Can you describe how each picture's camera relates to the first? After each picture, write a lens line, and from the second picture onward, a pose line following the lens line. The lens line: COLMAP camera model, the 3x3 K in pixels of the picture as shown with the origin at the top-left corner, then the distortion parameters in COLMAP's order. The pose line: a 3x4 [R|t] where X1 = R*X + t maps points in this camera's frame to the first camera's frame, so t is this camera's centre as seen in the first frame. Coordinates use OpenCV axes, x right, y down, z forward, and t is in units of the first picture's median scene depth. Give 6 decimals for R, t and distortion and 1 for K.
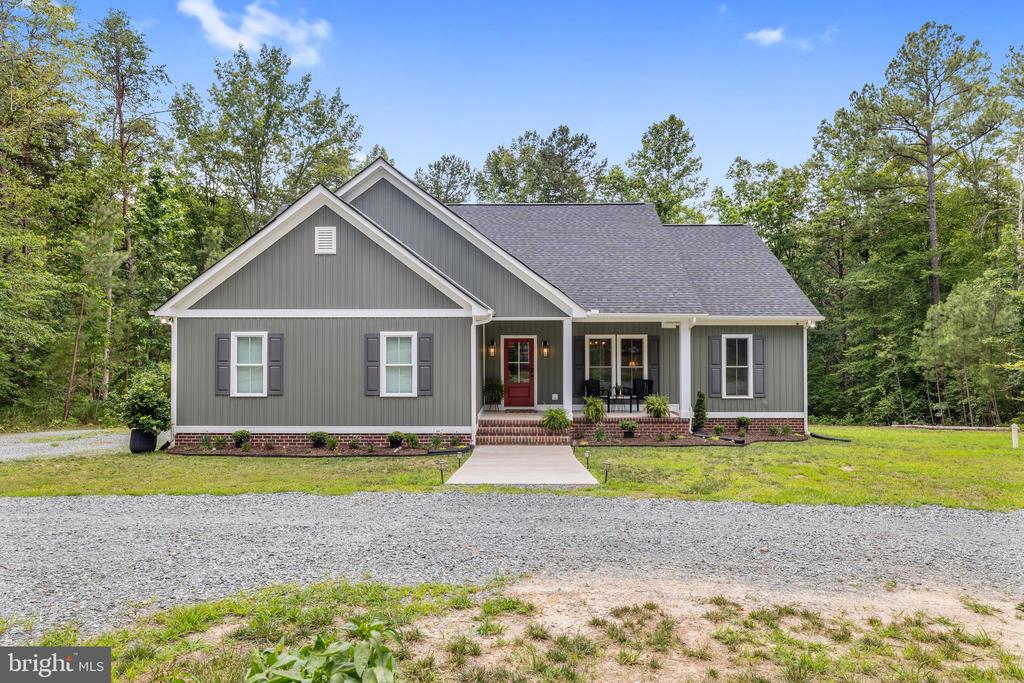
lens RADIAL K [[610.4, 0, 512.0], [0, 610.4, 341.5], [0, 0, 1]] dist [0.001623, -0.000478]
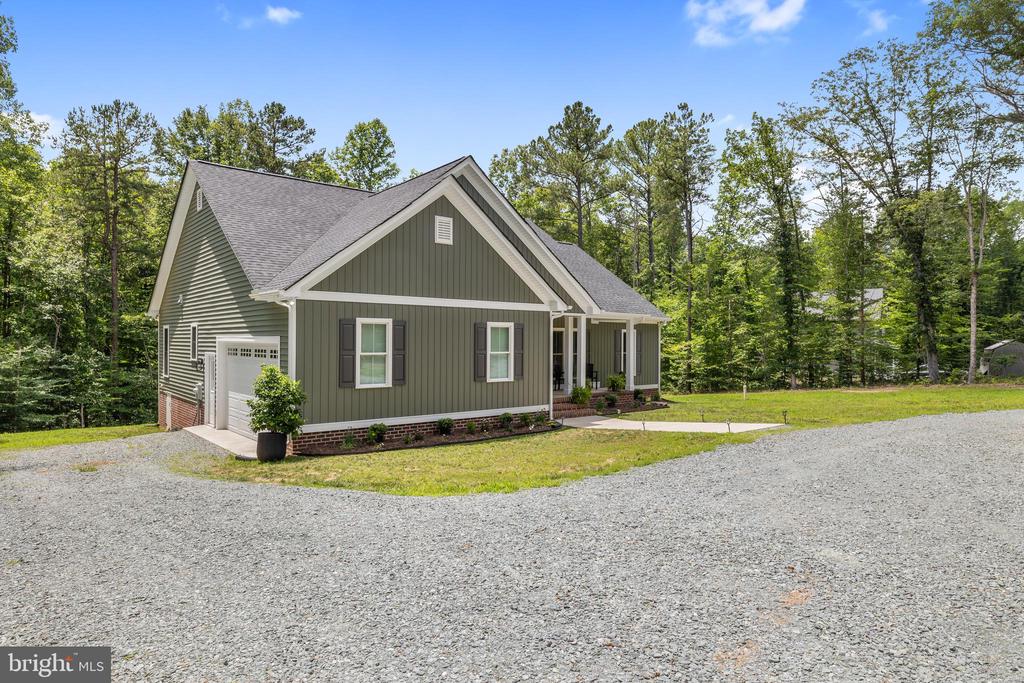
lens RADIAL K [[610.4, 0, 512.0], [0, 610.4, 341.5], [0, 0, 1]] dist [0.001623, -0.000478]
pose [[0.760534, 0.005388, 0.649276, -0.808898], [-0.013208, 0.999887, 0.007174, 0.008738], [-0.649164, -0.014031, 0.760519, 0.139941]]
